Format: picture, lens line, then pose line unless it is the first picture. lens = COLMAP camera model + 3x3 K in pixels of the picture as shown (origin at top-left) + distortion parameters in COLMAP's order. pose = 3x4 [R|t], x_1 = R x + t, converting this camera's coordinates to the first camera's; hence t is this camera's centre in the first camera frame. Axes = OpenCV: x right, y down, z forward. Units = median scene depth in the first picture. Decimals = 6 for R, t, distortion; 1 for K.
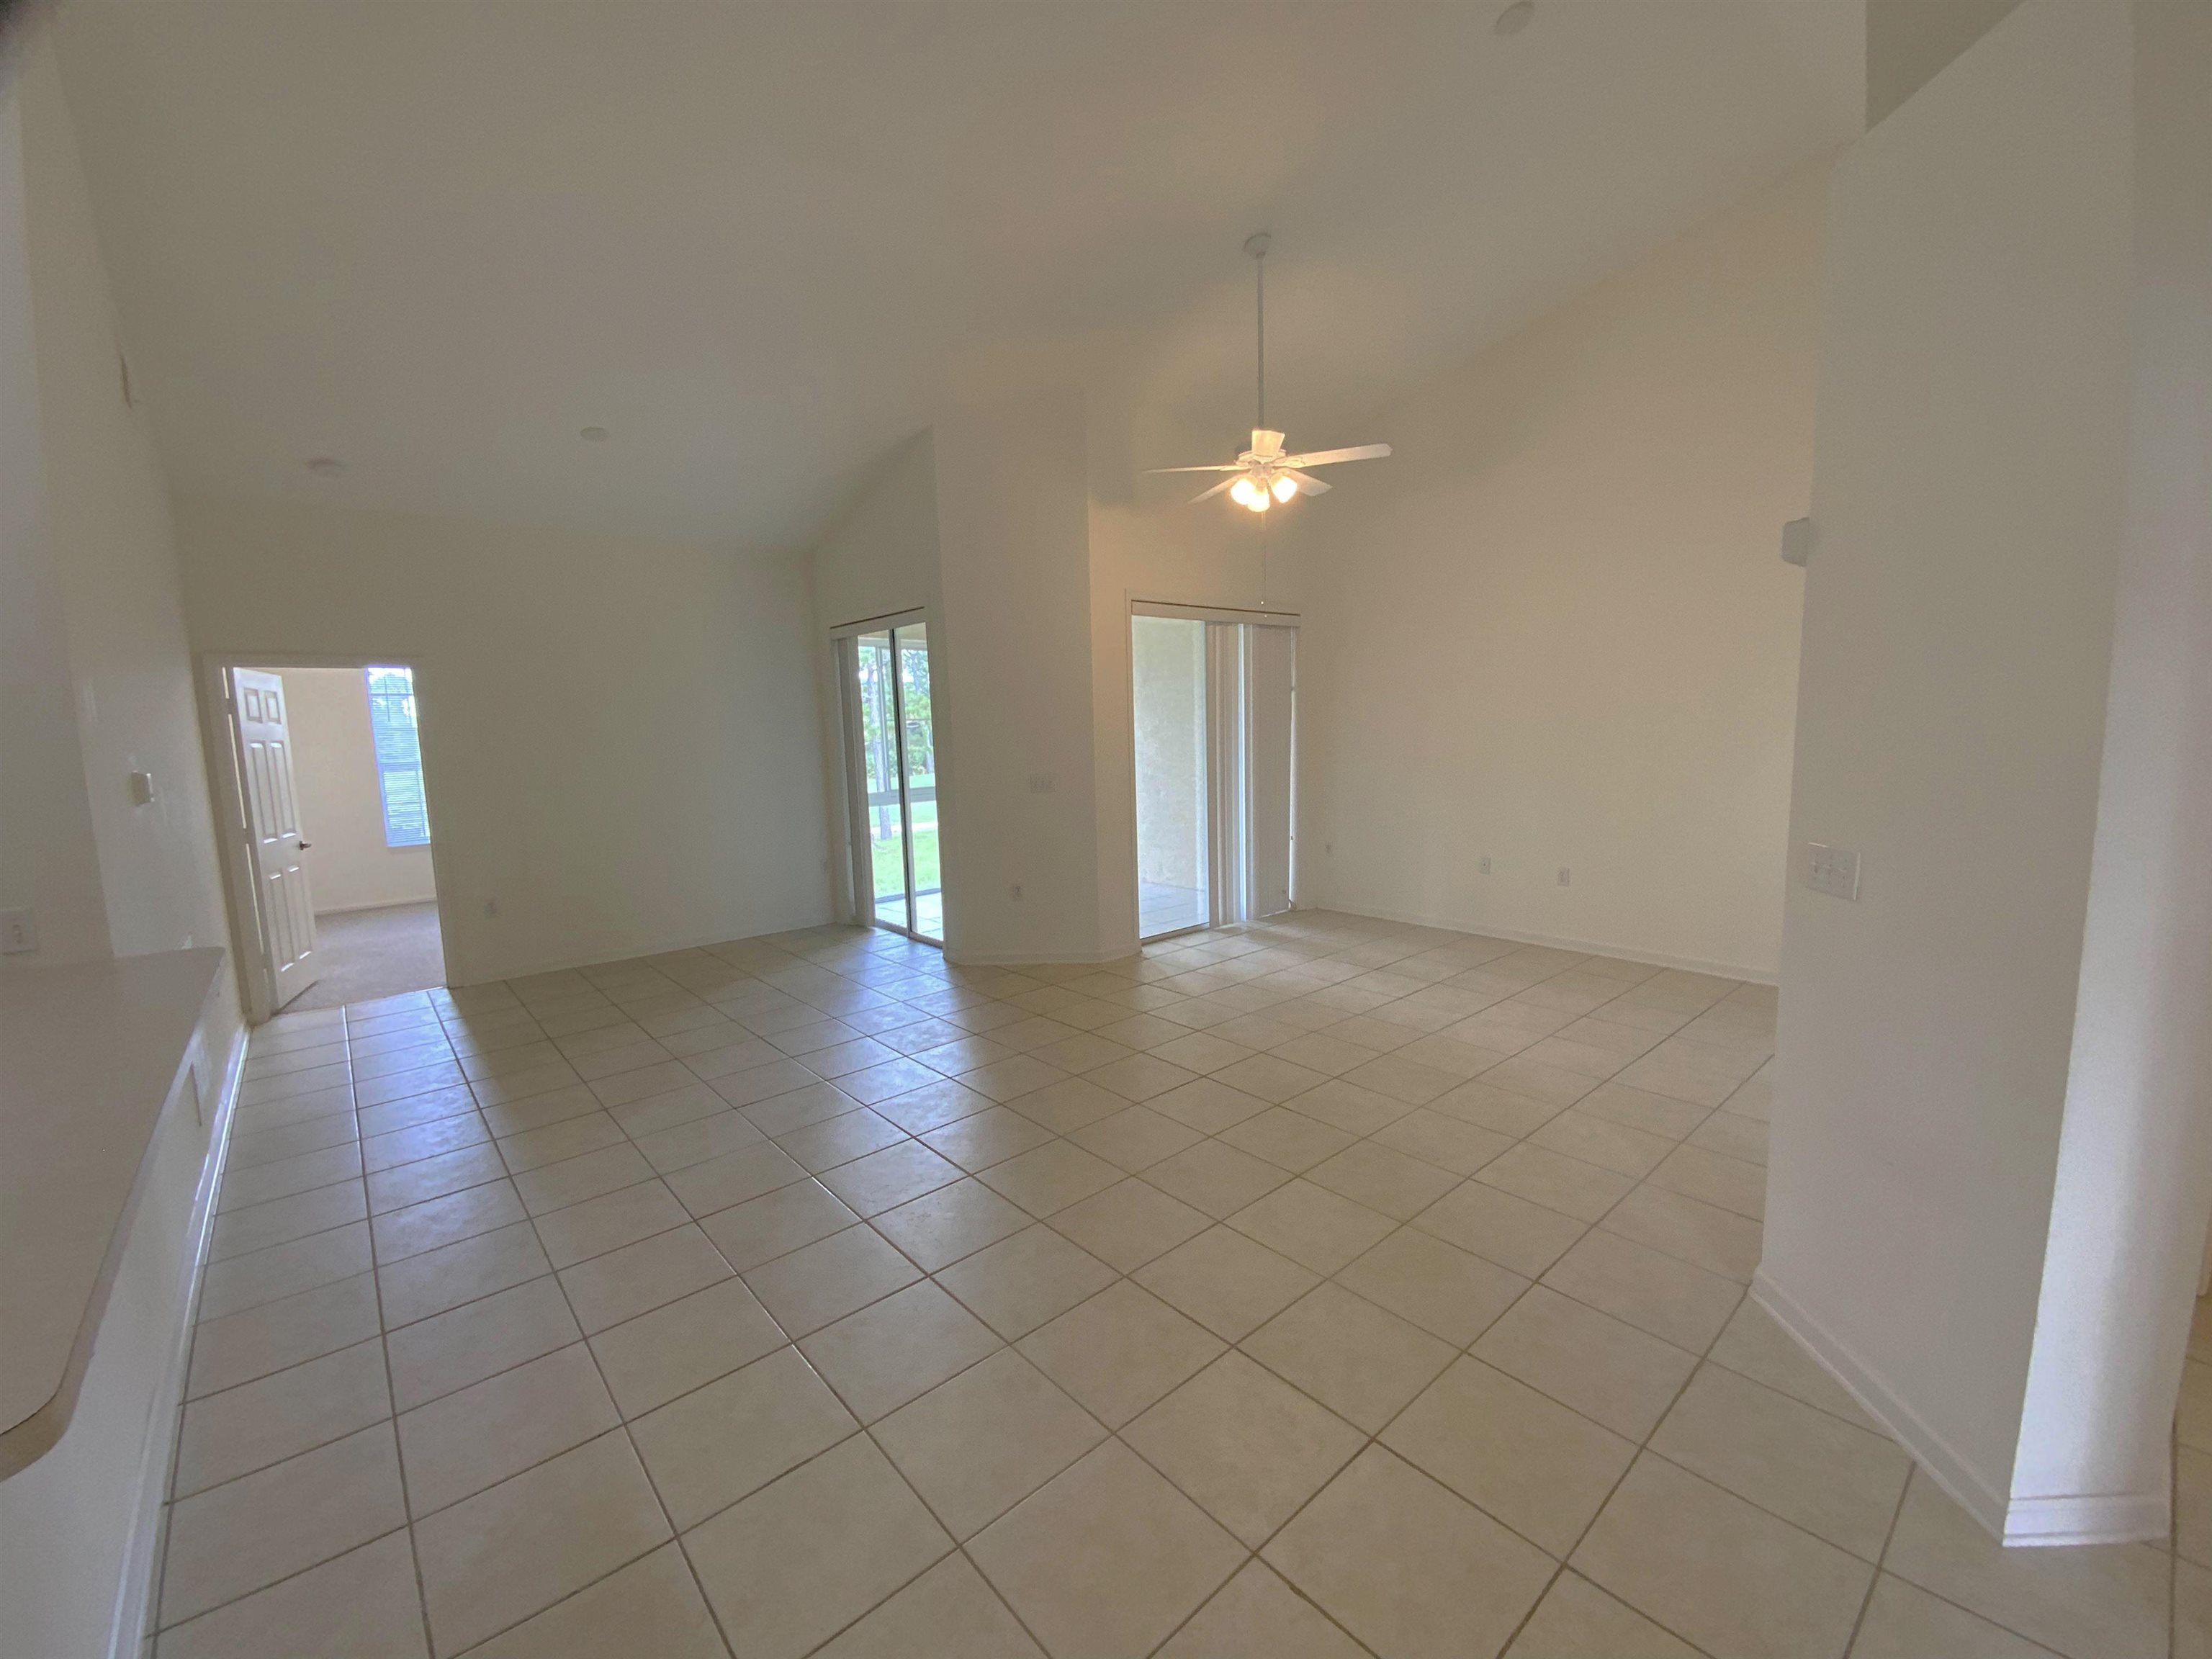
lens RADIAL K [[910.7, 0, 1106.4], [0, 910.7, 830.4], [0, 0, 1]] dist [-0.015135, -0.004003]
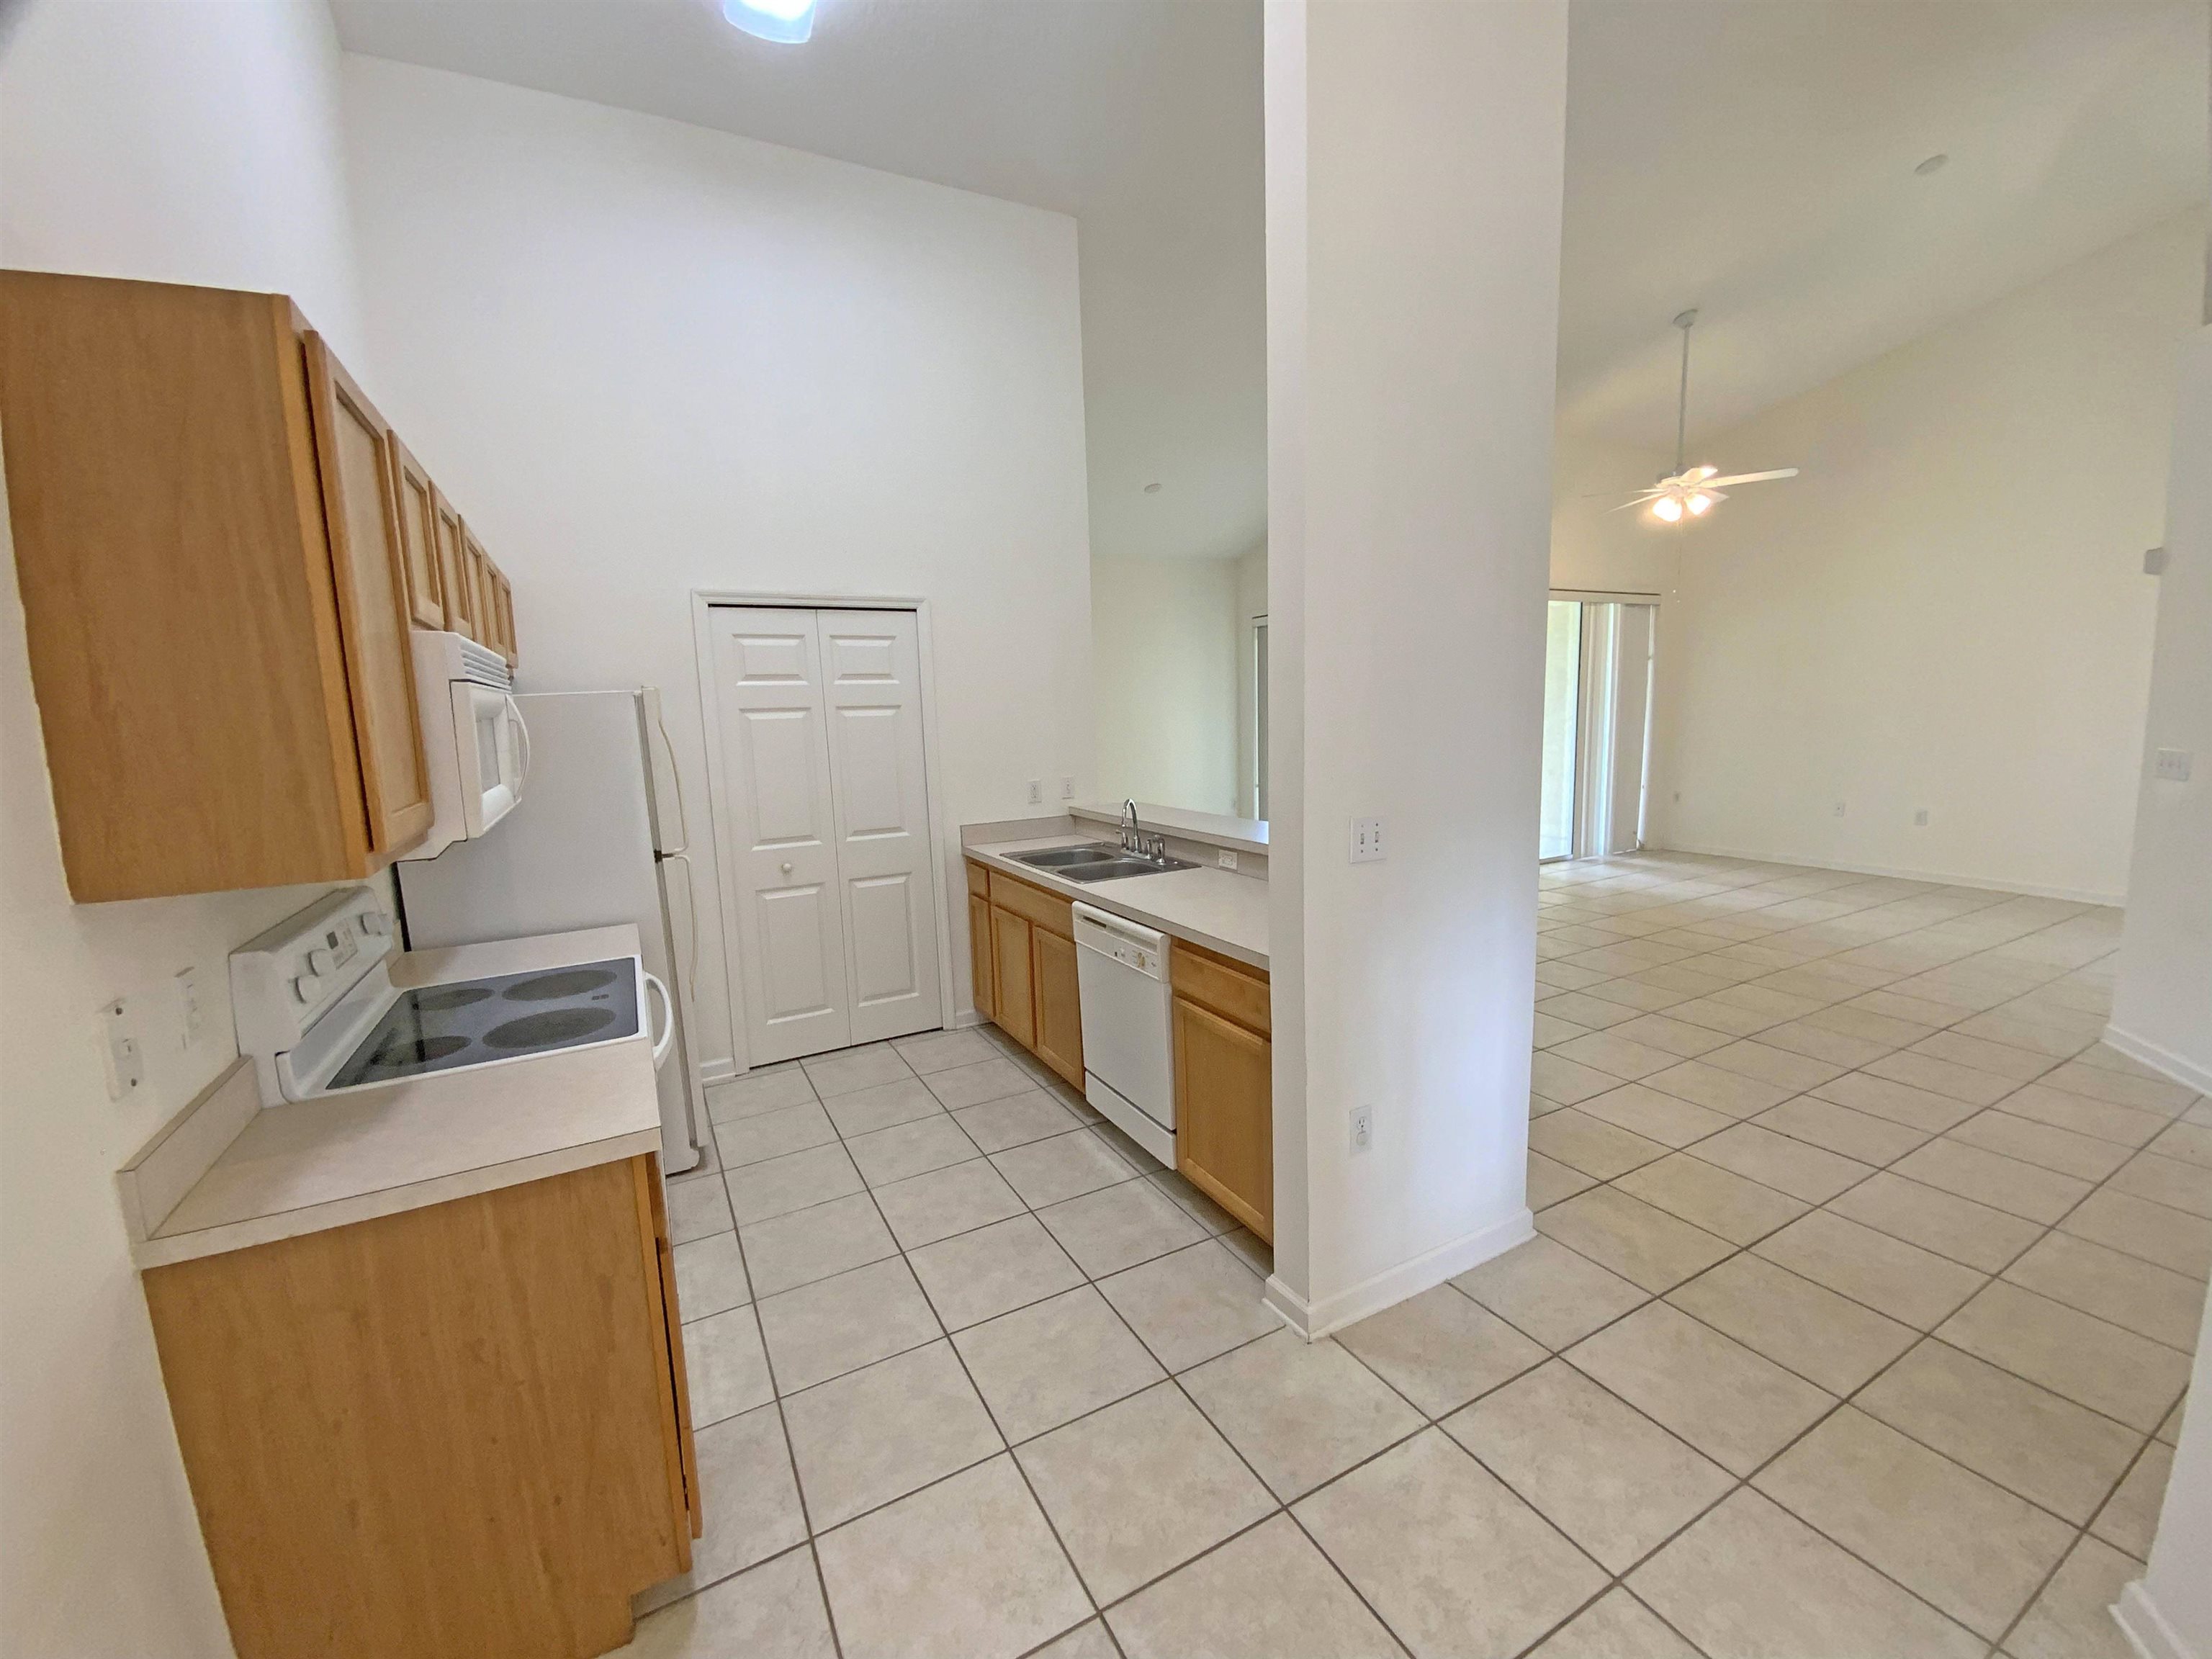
lens RADIAL K [[910.7, 0, 1105.3], [0, 910.7, 827.9], [0, 0, 1]] dist [-0.015135, -0.004003]
pose [[0.973877, 0.023112, -0.225898, -0.224138], [-0.017853, 0.999521, 0.025298, 0.049122], [0.226374, -0.020604, 0.973822, -0.314065]]
